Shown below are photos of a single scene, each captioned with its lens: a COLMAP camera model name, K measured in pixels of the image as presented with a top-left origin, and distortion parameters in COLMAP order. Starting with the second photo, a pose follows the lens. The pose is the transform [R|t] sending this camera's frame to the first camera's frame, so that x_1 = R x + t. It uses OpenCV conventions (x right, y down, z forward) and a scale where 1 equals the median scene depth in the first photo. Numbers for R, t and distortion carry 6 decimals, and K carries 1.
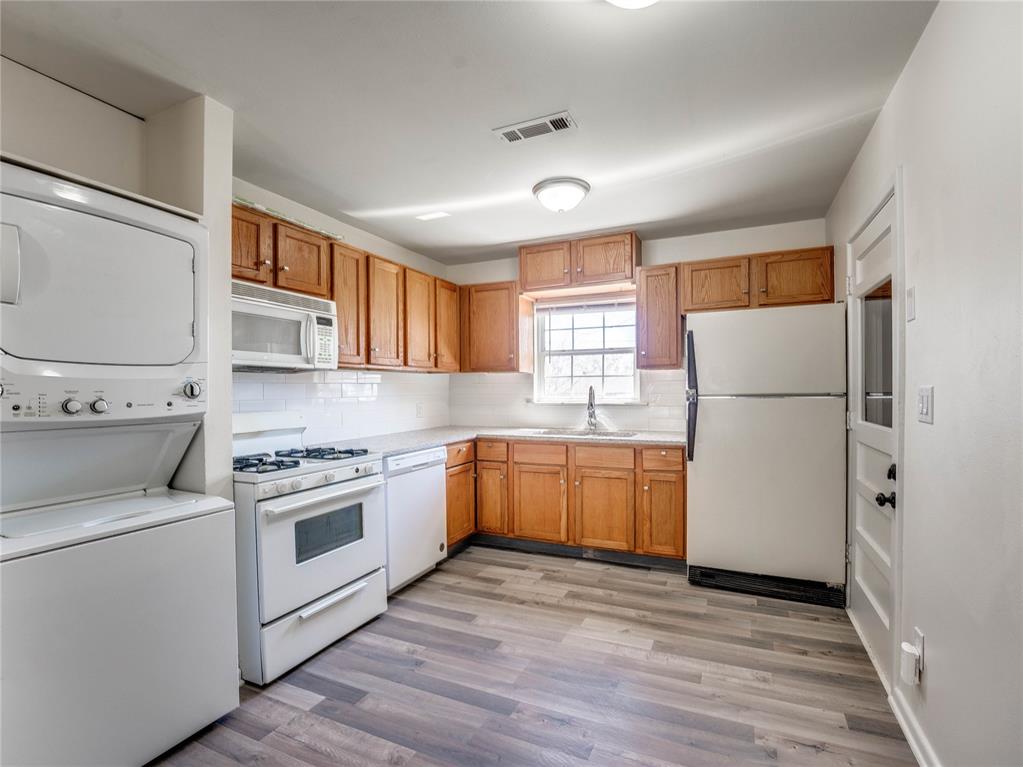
lens RADIAL K [[490.2, 0, 513.7], [0, 490.2, 386.2], [0, 0, 1]] dist [-0.014767, -0.001022]
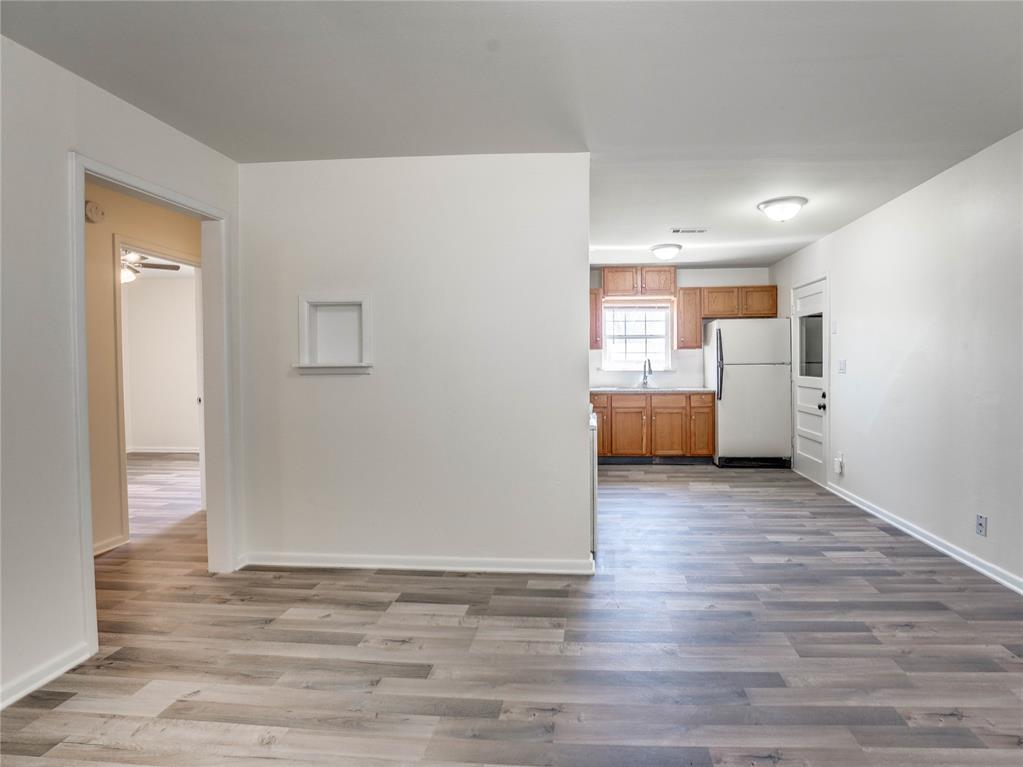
lens RADIAL K [[490.2, 0, 536.2], [0, 490.2, 372.9], [0, 0, 1]] dist [-0.014767, -0.001022]
pose [[0.912351, -0.006926, 0.409351, -0.907866], [-0.001914, 0.999774, 0.021180, 0.013972], [-0.409405, -0.020107, 0.912131, -0.339004]]
